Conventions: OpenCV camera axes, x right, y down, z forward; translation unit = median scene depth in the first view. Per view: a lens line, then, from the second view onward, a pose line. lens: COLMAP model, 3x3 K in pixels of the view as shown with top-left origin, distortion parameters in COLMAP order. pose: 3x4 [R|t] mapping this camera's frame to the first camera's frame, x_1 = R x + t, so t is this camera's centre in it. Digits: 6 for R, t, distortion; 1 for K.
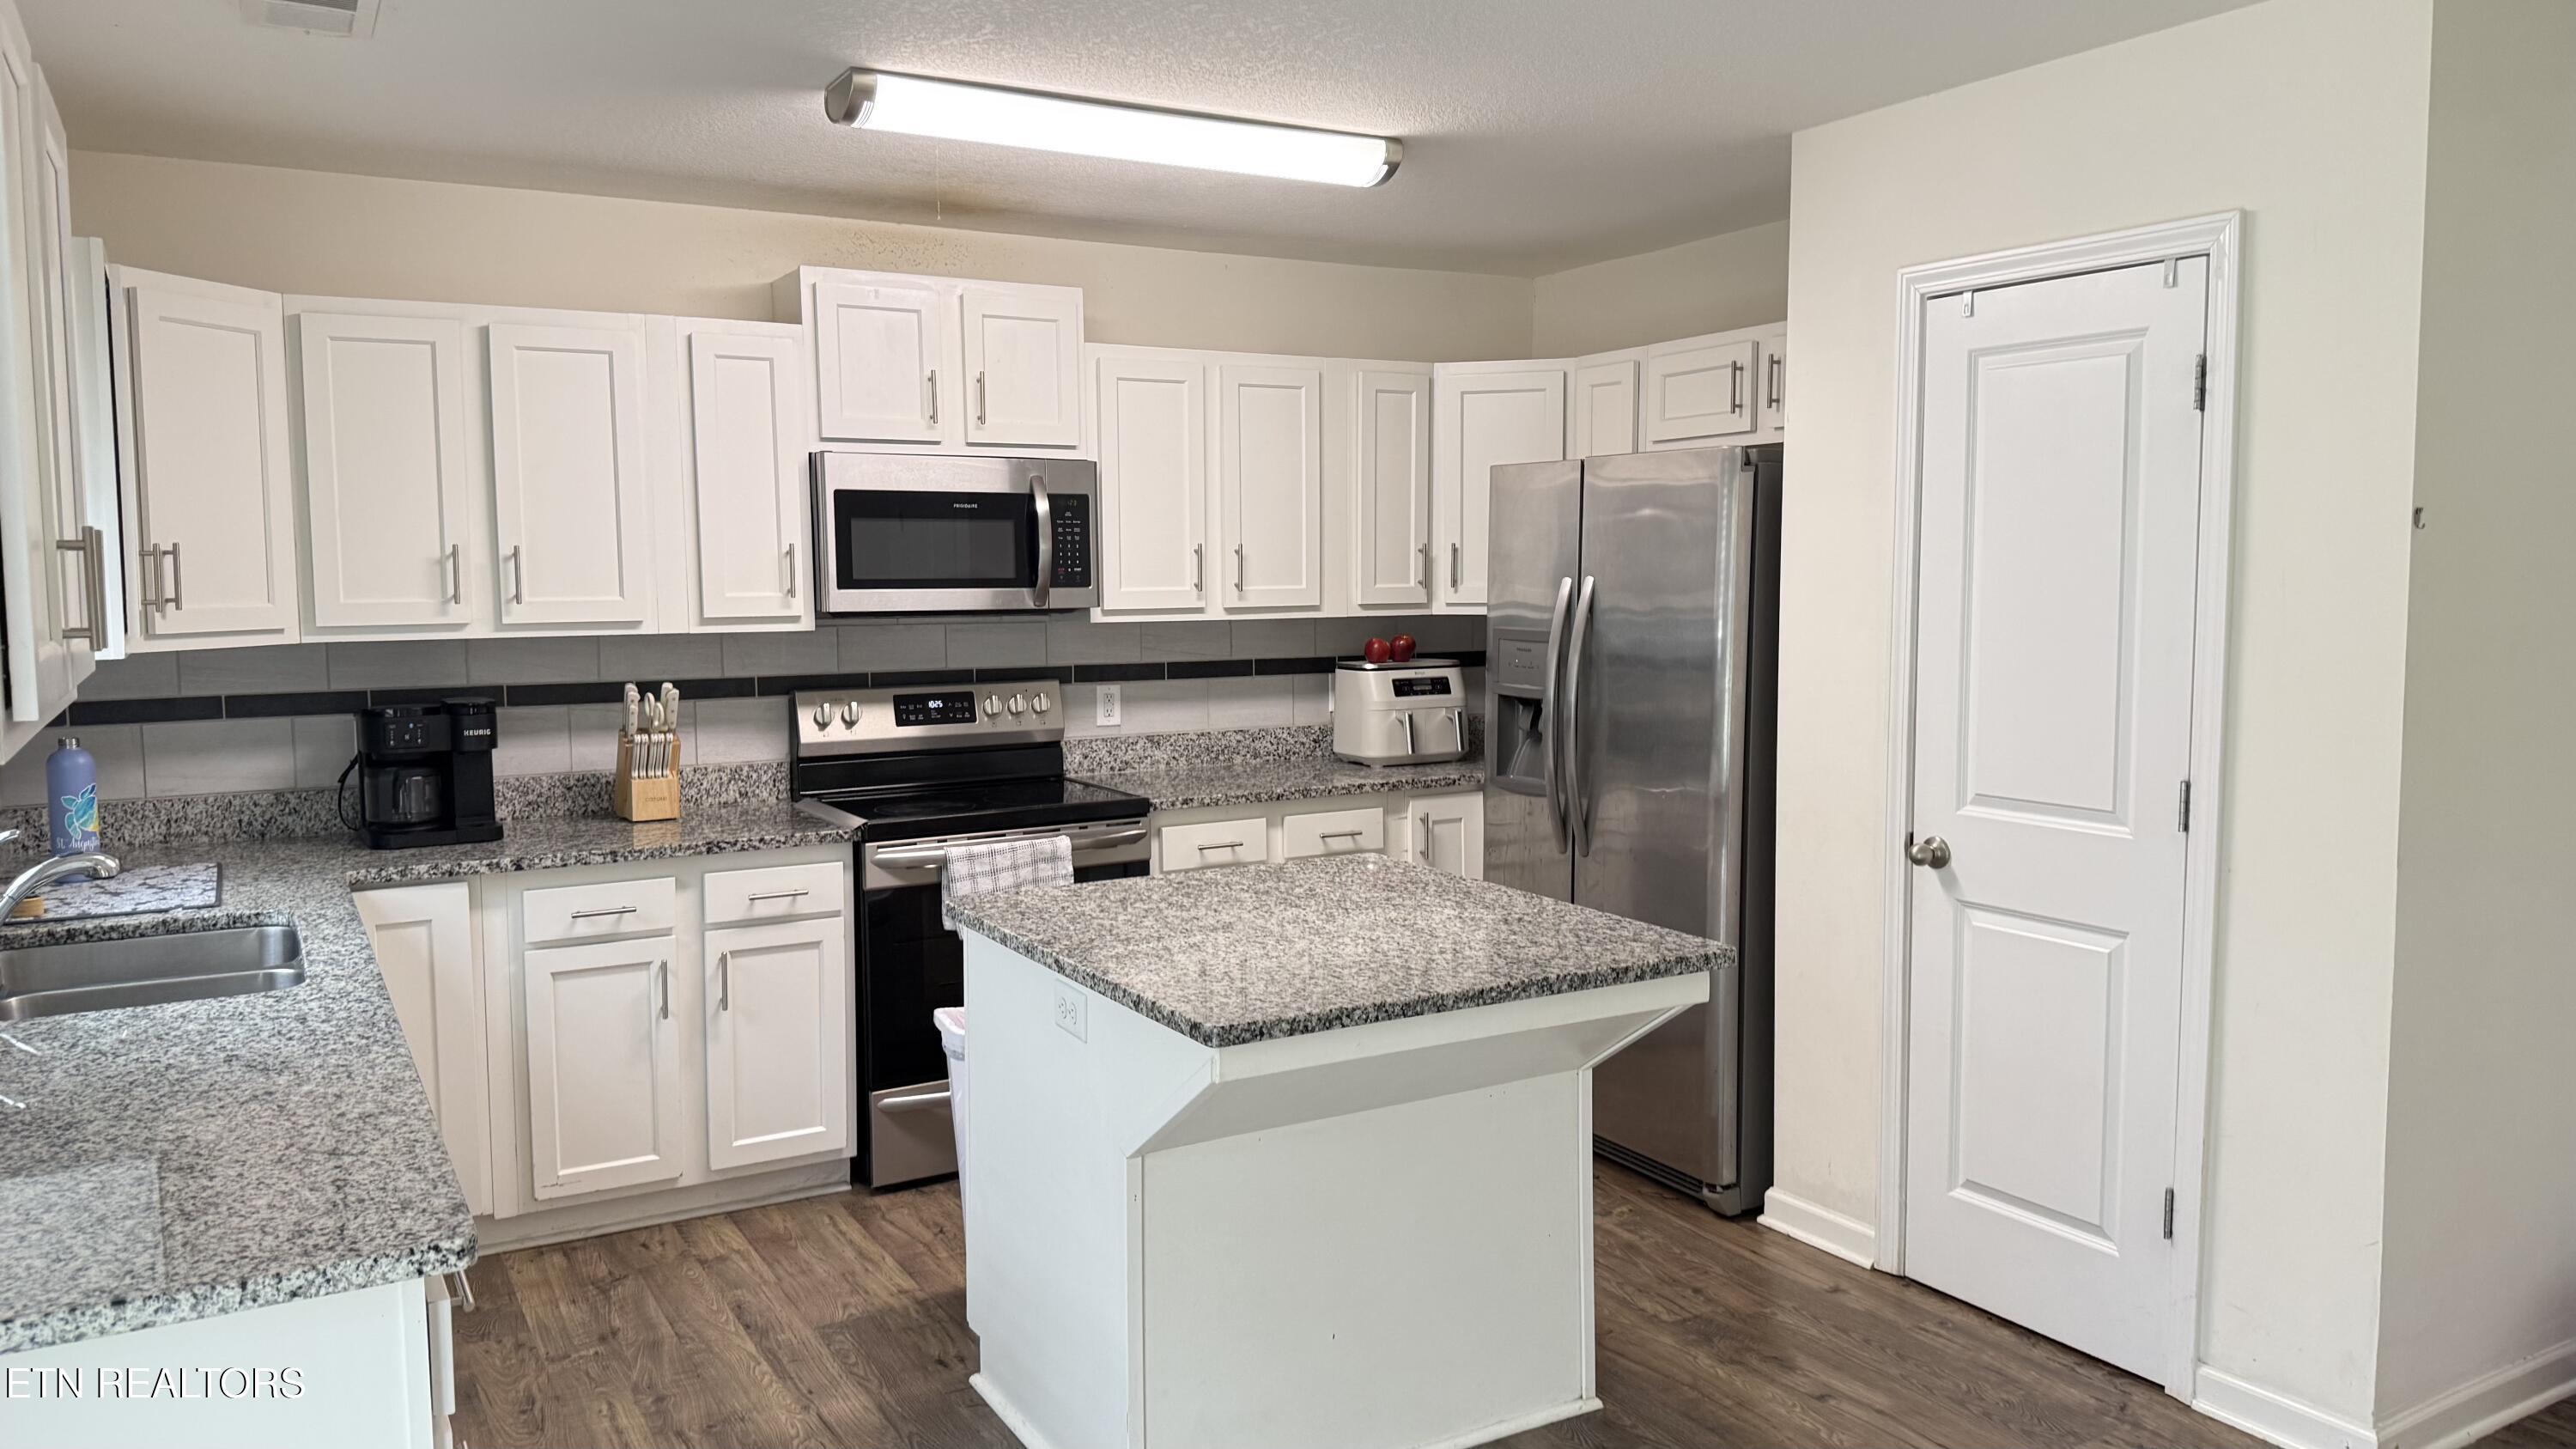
lens RADIAL K [[1804.8, 0, 1288.0], [0, 1804.8, 724.5], [0, 0, 1]] dist [0.156537, -0.252258]
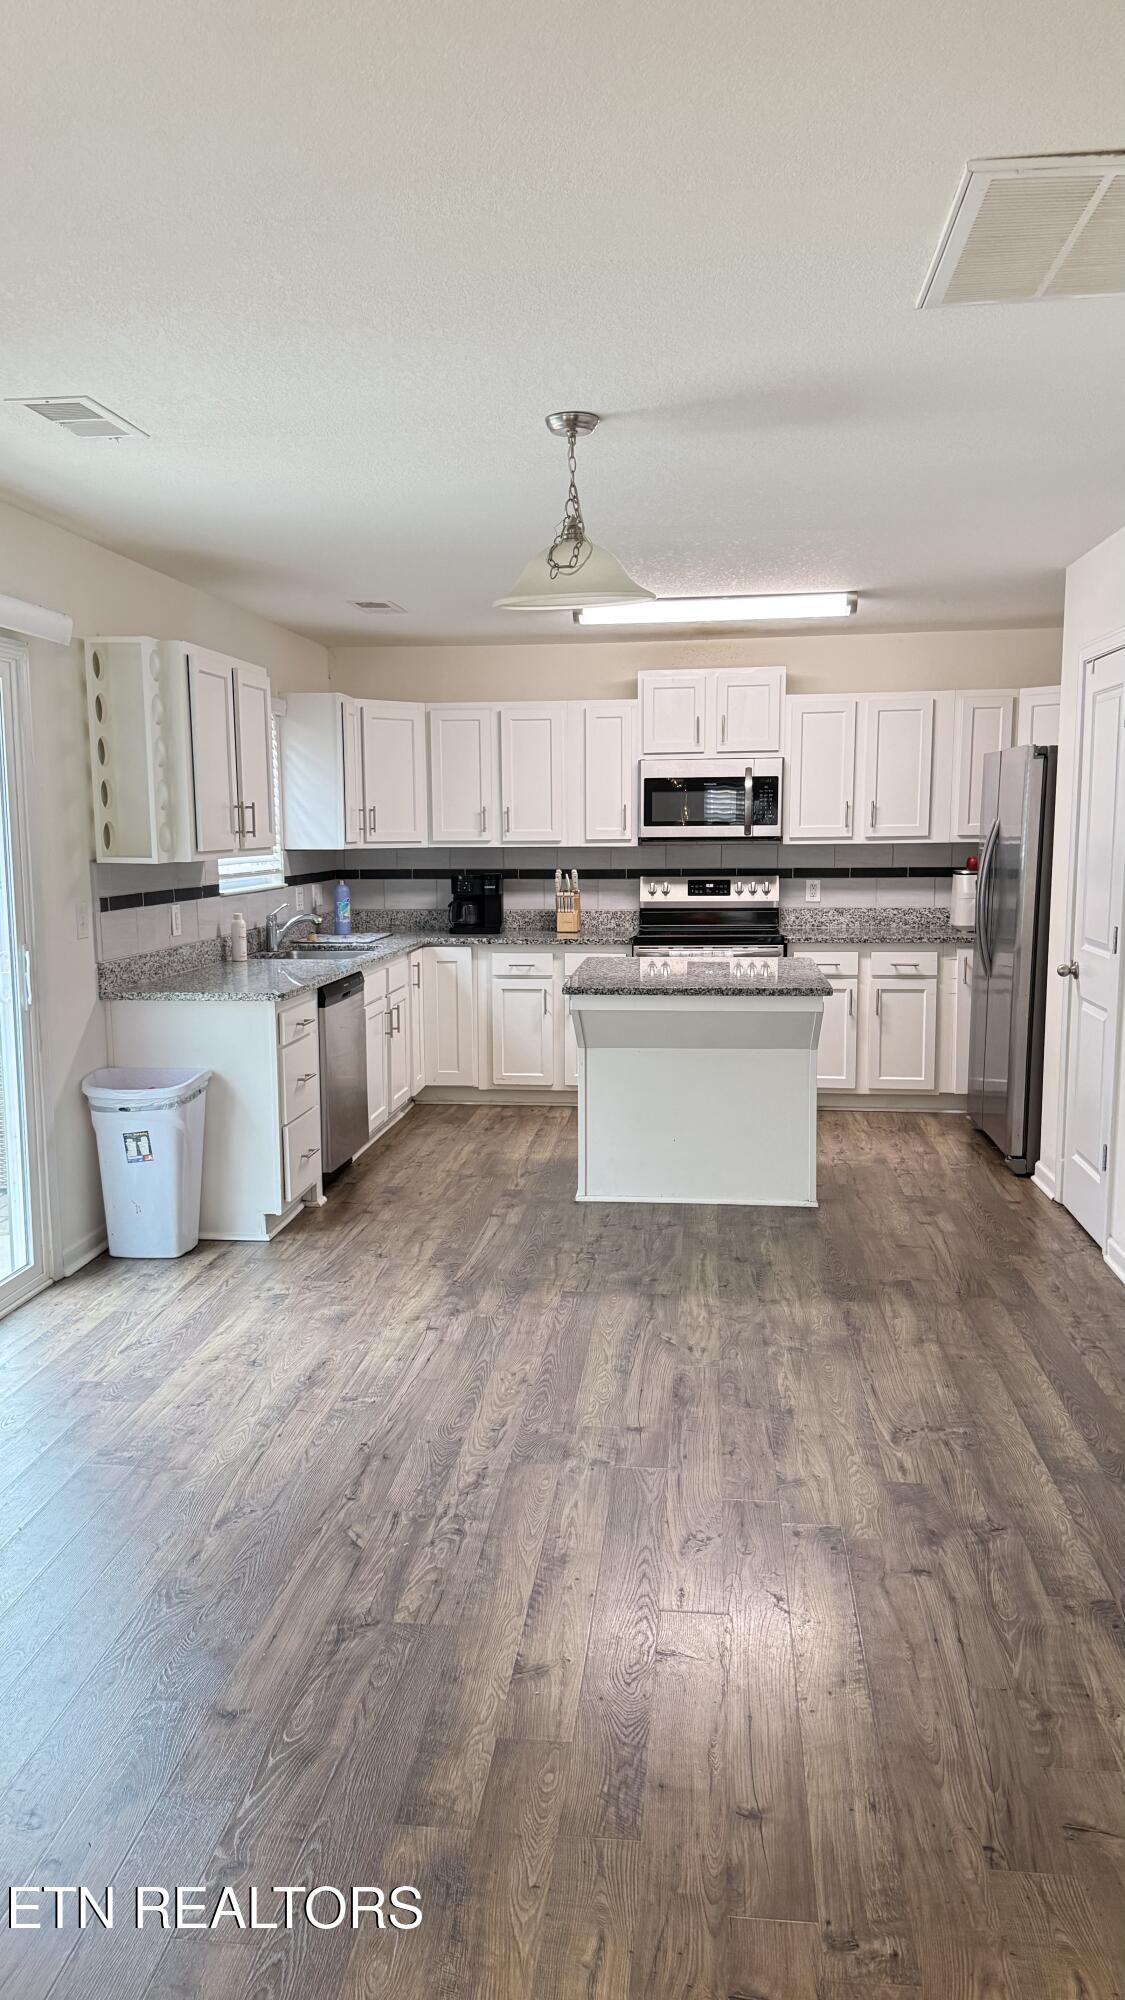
lens RADIAL K [[1401.1, 0, 562.5], [0, 1401.1, 1000.0], [0, 0, 1]] dist [0.156537, -0.252258]
pose [[0.807823, 0.075320, -0.584593, 0.629282], [-0.052468, 0.997054, 0.055959, 0.038856], [0.587085, -0.014532, 0.809395, -0.359142]]
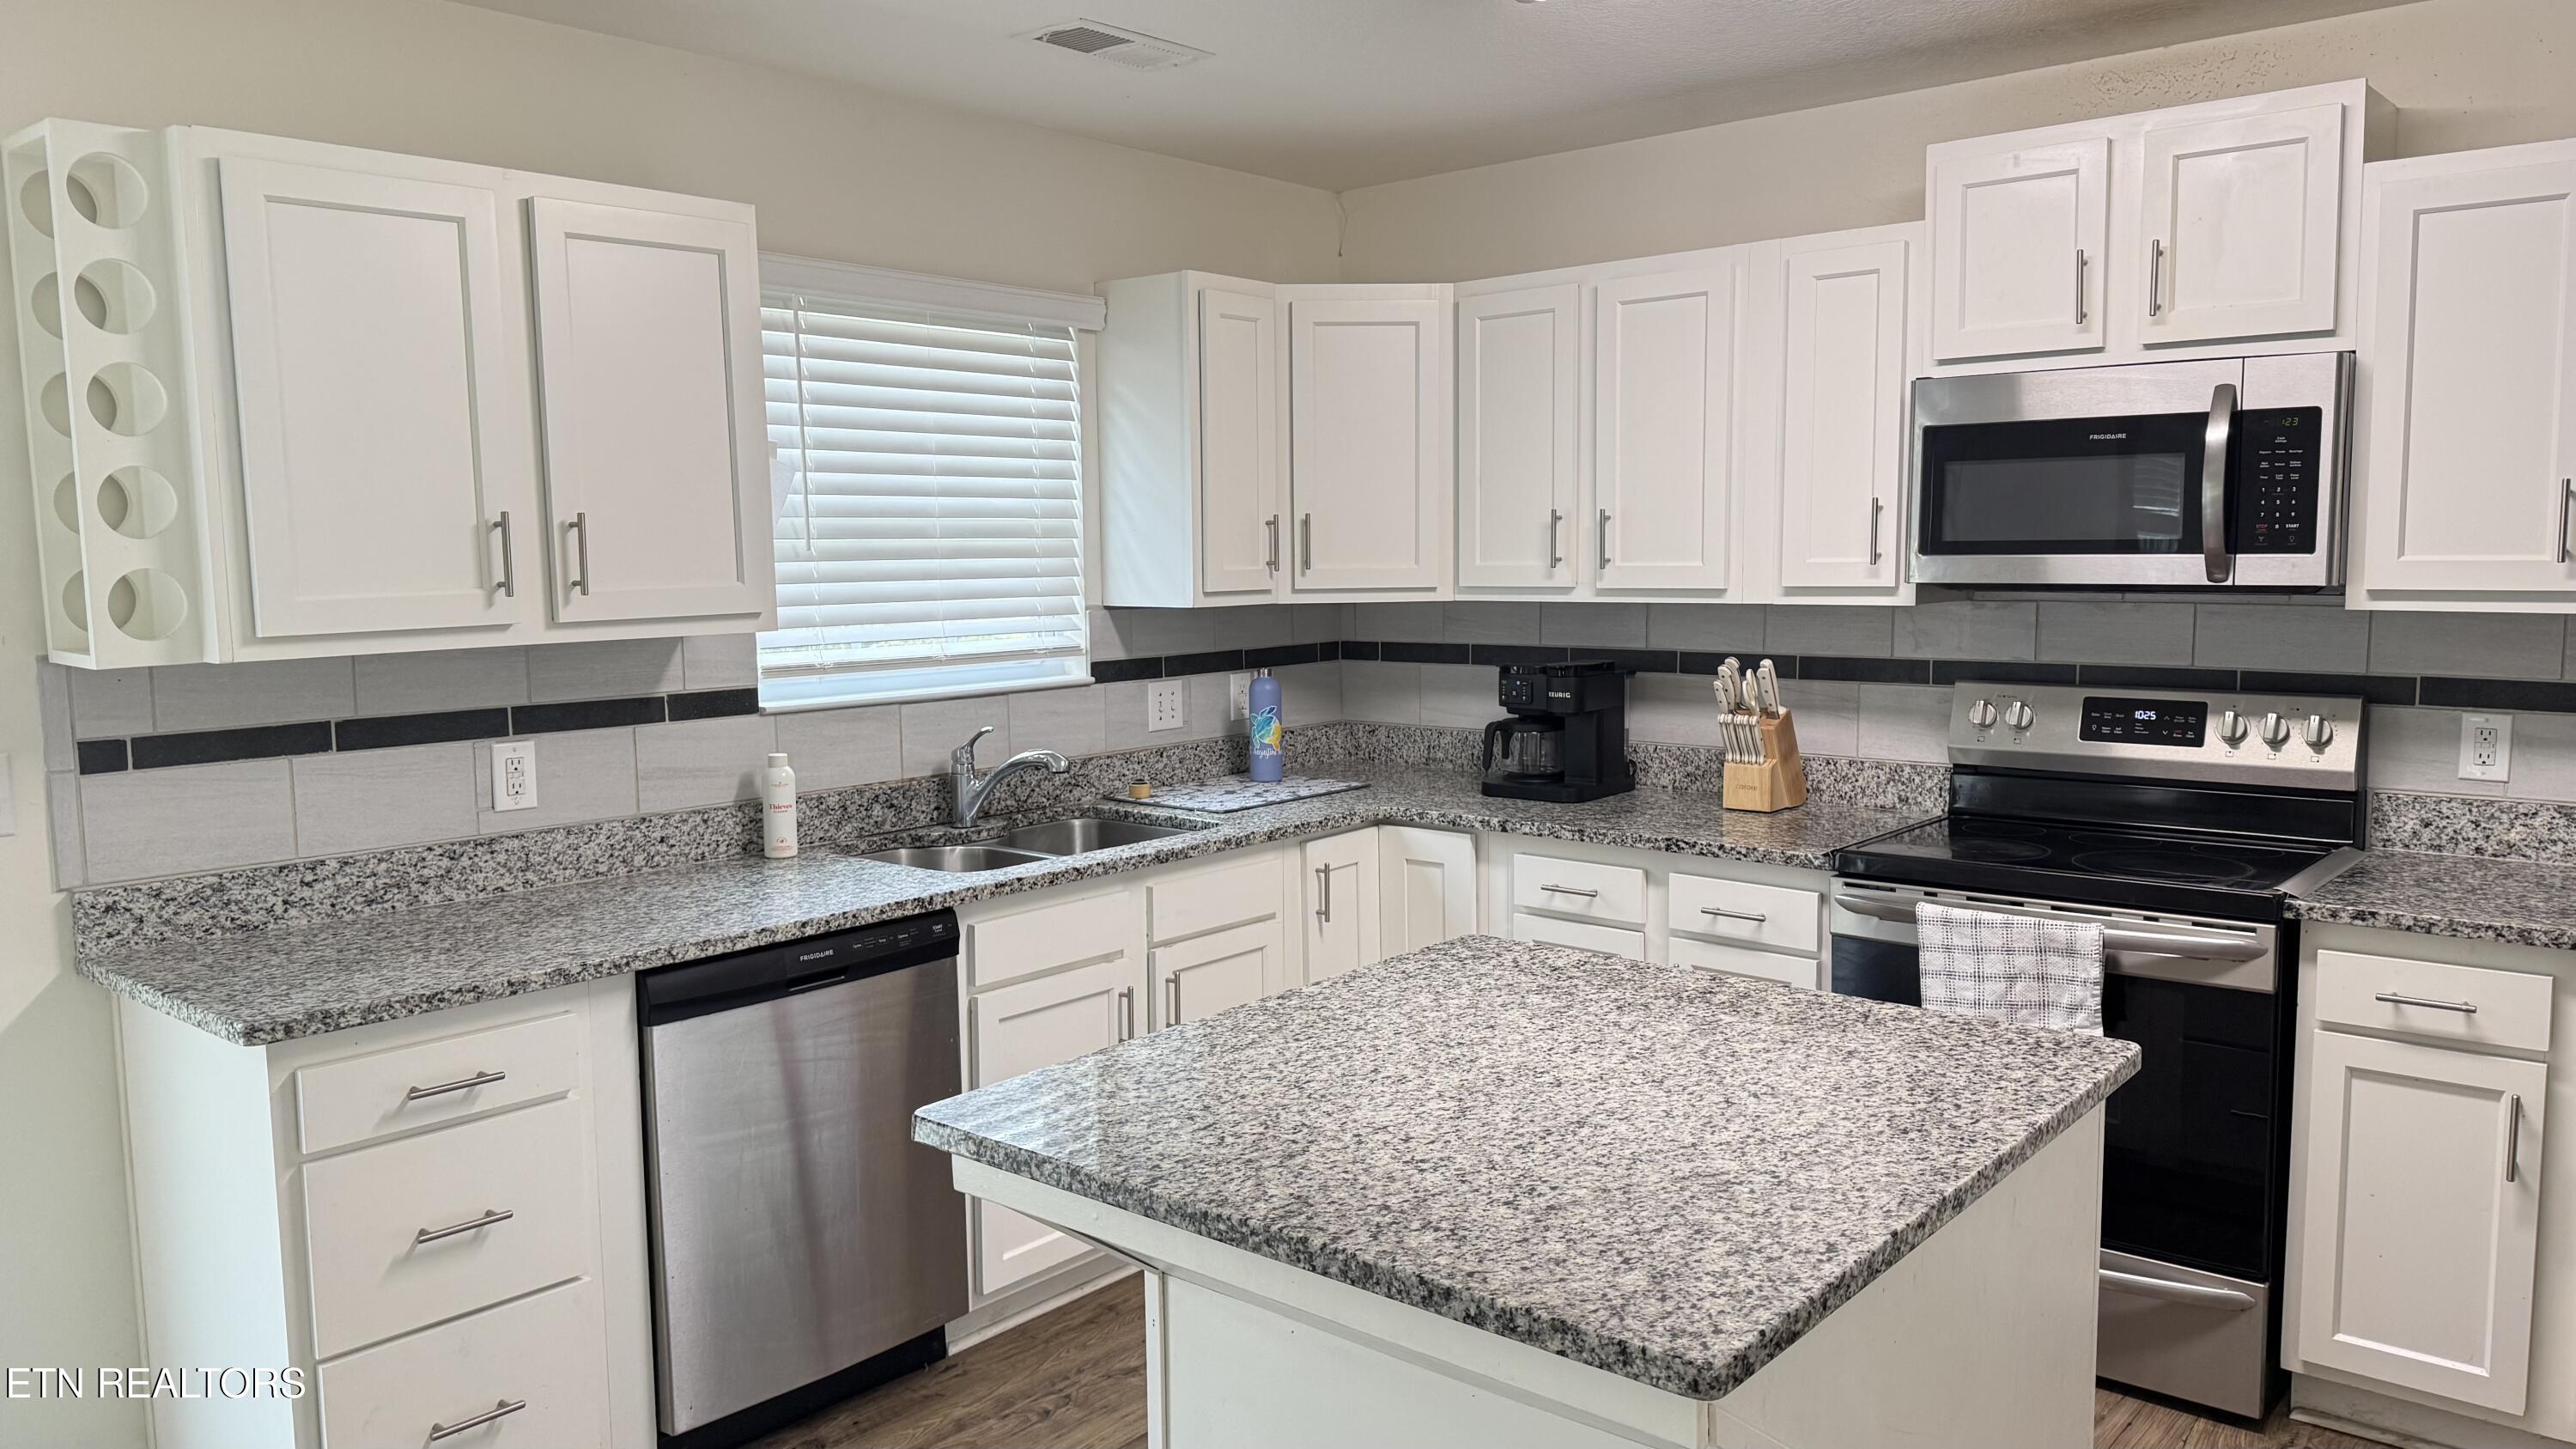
lens RADIAL K [[1804.8, 0, 1288.0], [0, 1804.8, 724.5], [0, 0, 1]] dist [0.156537, -0.252258]
pose [[0.328742, 0.101341, -0.938967, 0.410998], [-0.075154, 0.993880, 0.080955, -0.044639], [0.941425, 0.043954, 0.334346, 0.478550]]
